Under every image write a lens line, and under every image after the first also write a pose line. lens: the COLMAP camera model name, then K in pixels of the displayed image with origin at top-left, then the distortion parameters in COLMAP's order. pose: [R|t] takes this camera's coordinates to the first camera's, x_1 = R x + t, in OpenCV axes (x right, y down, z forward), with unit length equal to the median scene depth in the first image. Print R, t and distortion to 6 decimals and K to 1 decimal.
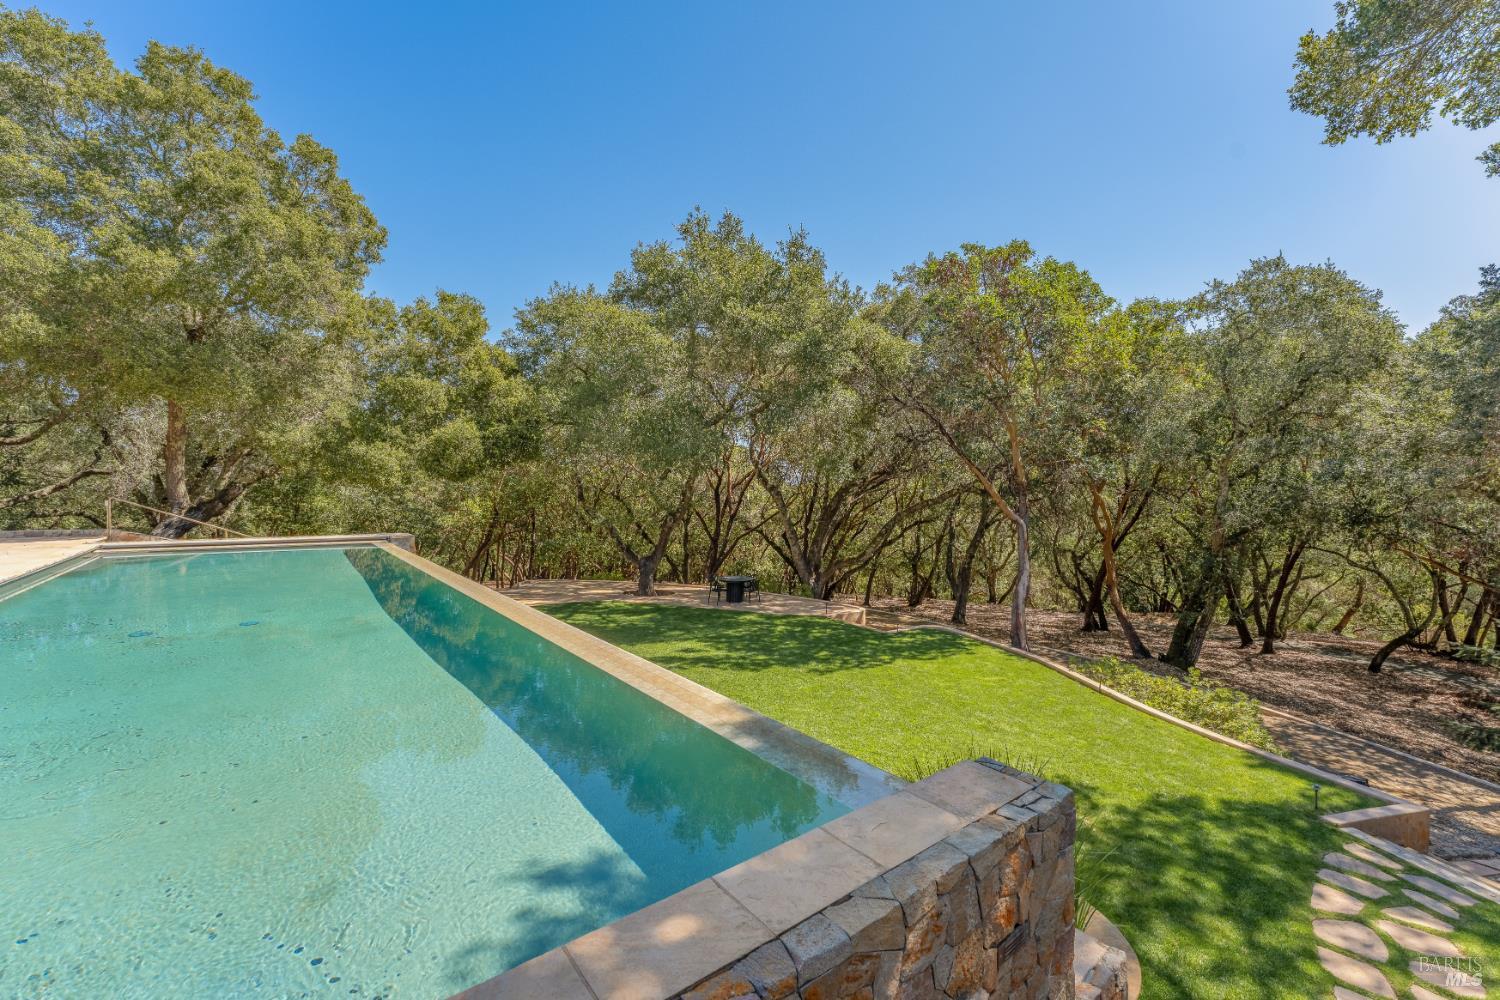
lens RADIAL K [[610.0, 0, 750.0], [0, 610.0, 500.0], [0, 0, 1]] dist [-0.000678, 0.000163]
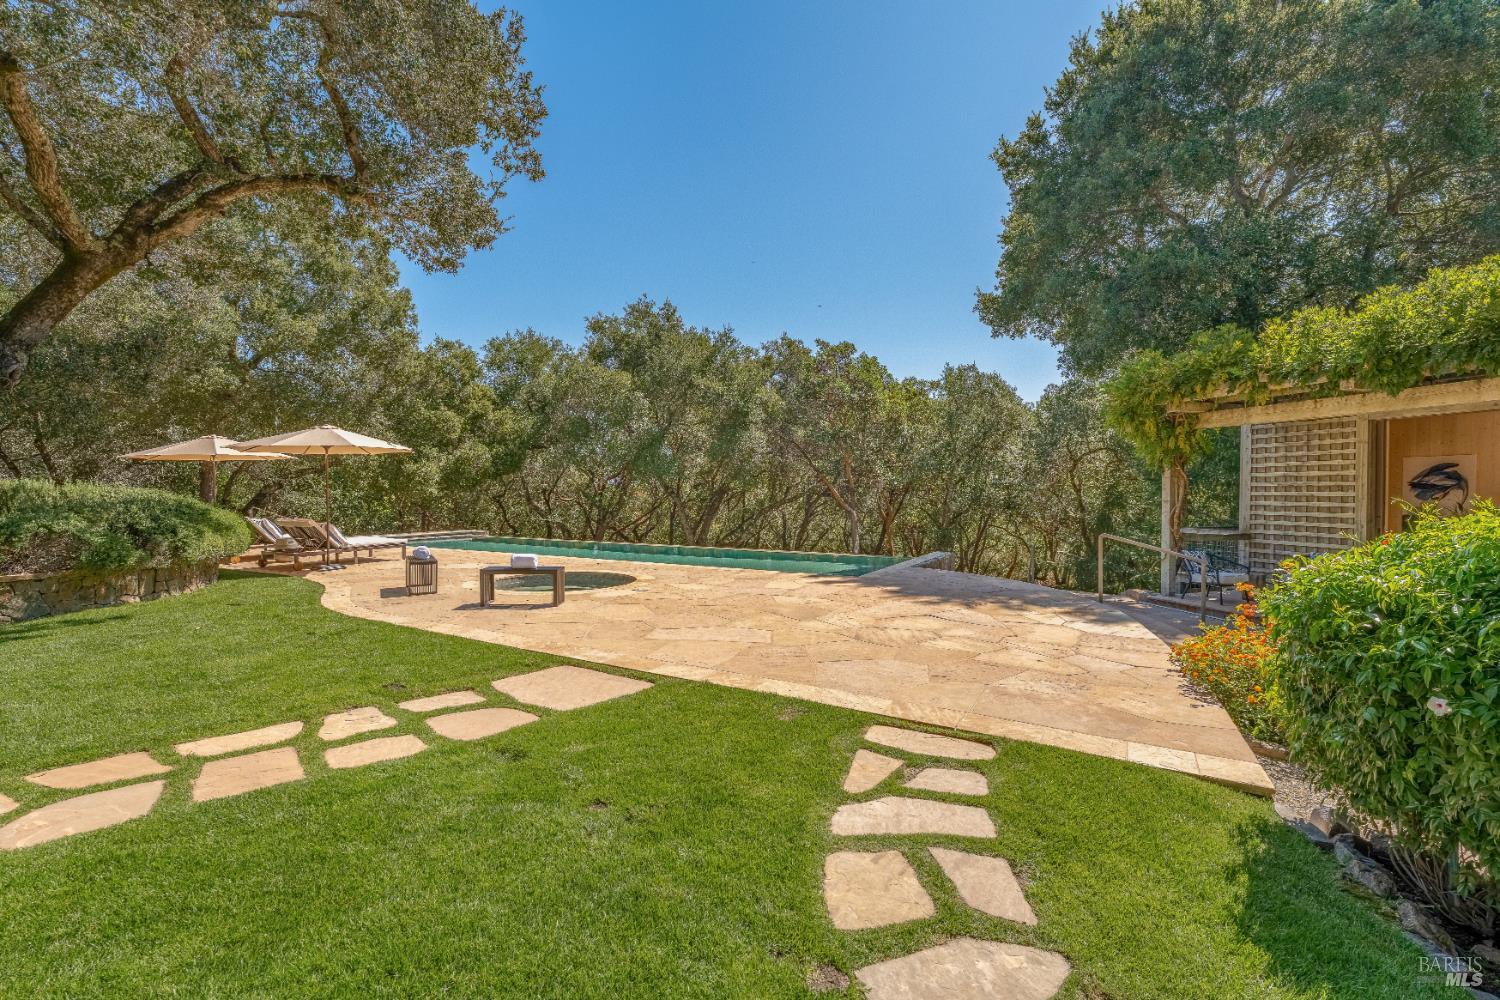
lens RADIAL K [[640.0, 0, 750.0], [0, 640.0, 500.0], [0, 0, 1]] dist [0.000097, -0.000006]
pose [[0.927438, -0.014926, 0.373678, -0.457577], [0.014022, 0.999888, 0.005135, -0.009012], [-0.373713, 0.000477, 0.927544, -0.506258]]
